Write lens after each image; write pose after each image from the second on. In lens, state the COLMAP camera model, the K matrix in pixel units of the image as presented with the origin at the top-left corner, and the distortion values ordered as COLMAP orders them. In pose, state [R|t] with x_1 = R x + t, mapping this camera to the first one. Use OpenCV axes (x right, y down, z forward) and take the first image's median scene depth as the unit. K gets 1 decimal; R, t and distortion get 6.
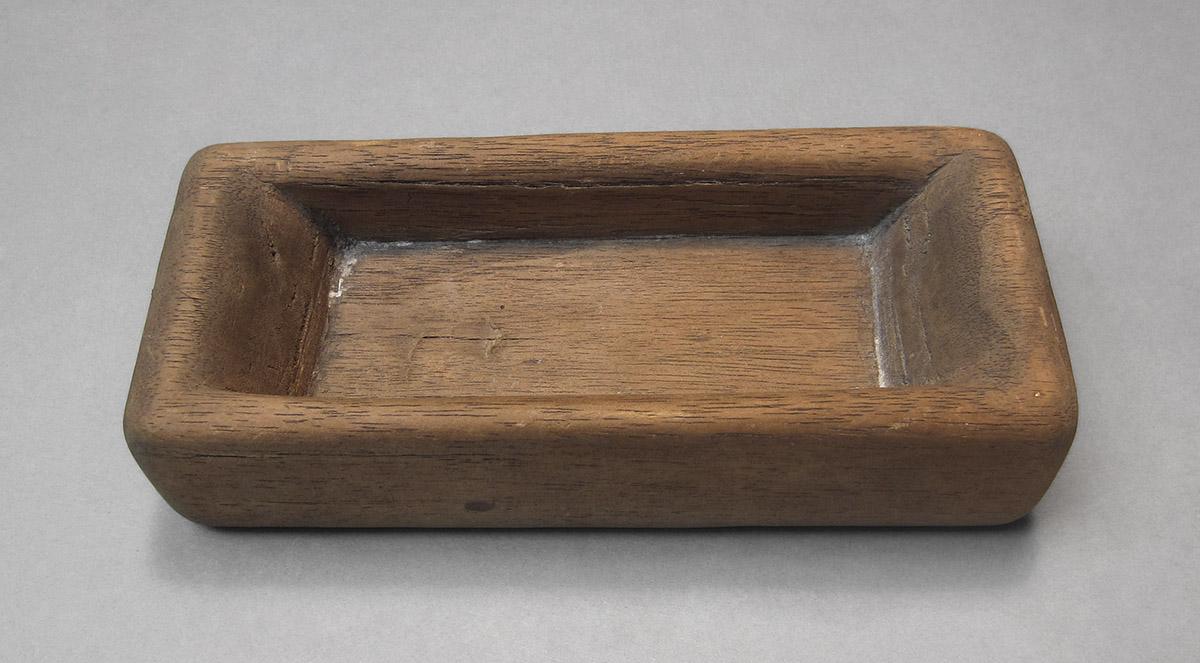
lens RADIAL K [[1279.9, 0, 601.4], [0, 1279.9, 328.5], [0, 0, 1]] dist [-0.064800, 0.000000]
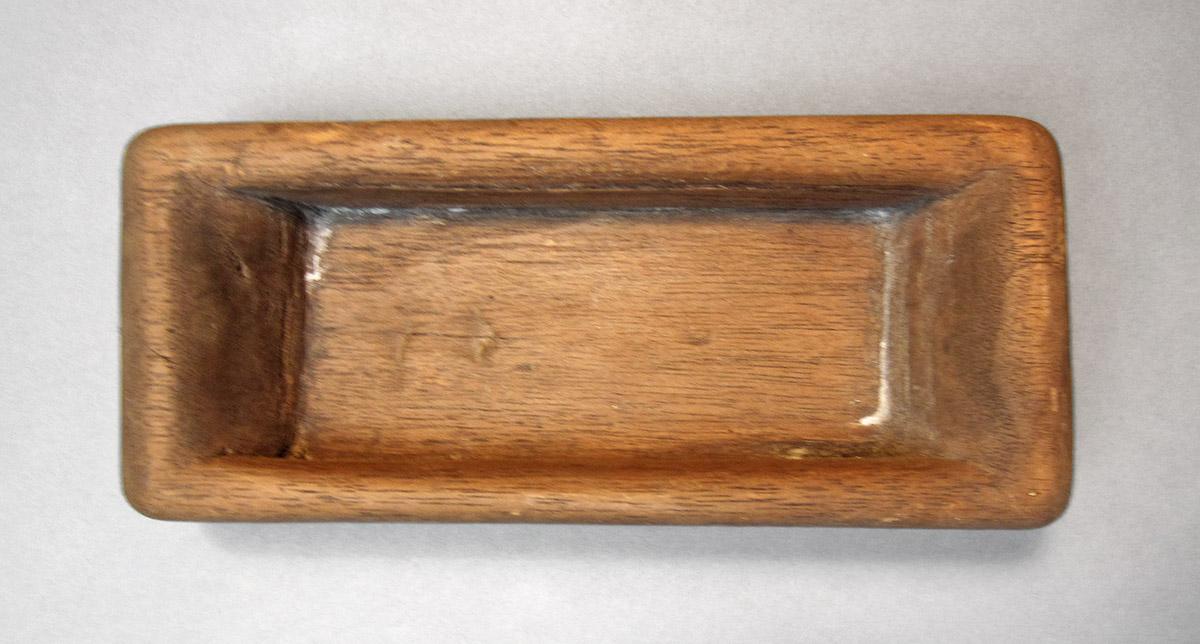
lens RADIAL K [[1233.0, 0, 627.5], [0, 1233.0, 368.4], [0, 0, 1]] dist [-0.059722, 0.000000]
pose [[0.999923, -0.012343, -0.001375, 0.024225], [0.011144, 0.842883, 0.537982, -0.471110], [-0.005482, -0.537956, 0.842955, 0.208844]]
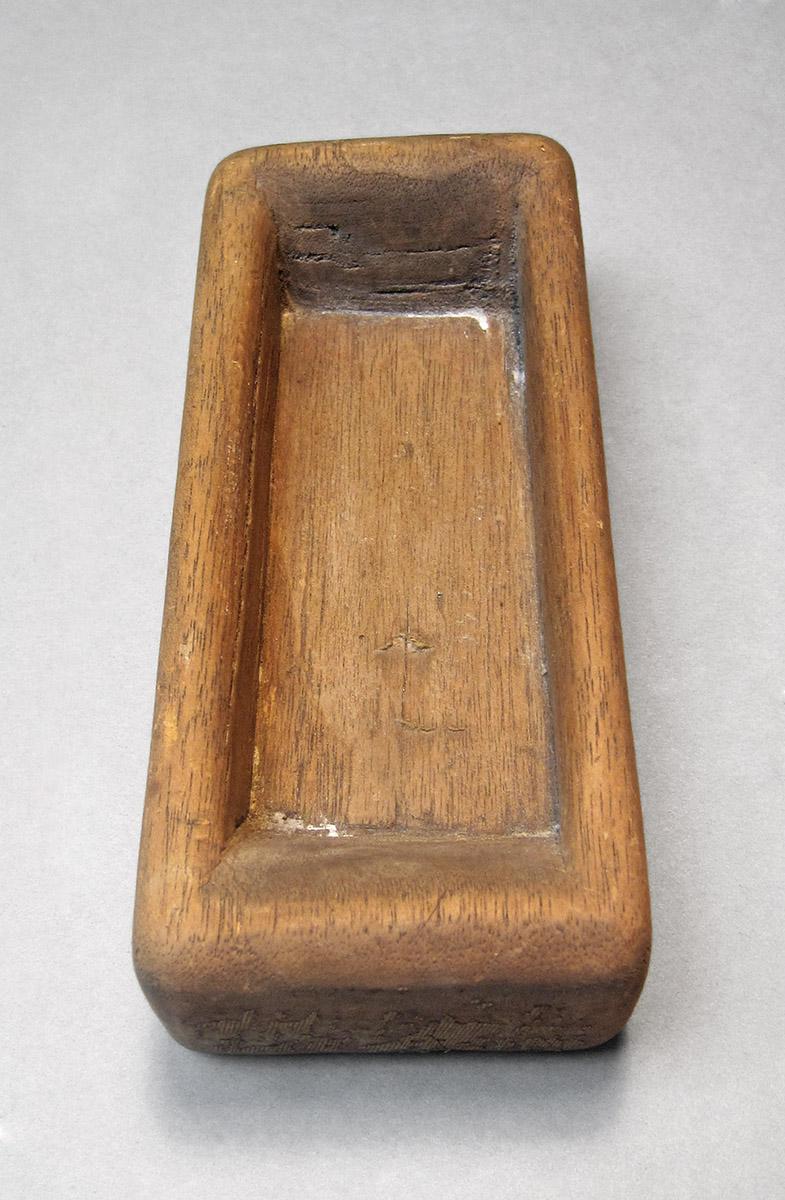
lens RADIAL K [[1409.4, 0, 395.9], [0, 1409.4, 602.2], [0, 0, 1]] dist [-0.083997, 0.000000]
pose [[-0.015965, -0.821489, 0.570001, -0.597384], [0.845471, 0.293243, 0.446304, -0.425192], [-0.533783, 0.489044, 0.689863, 0.347972]]
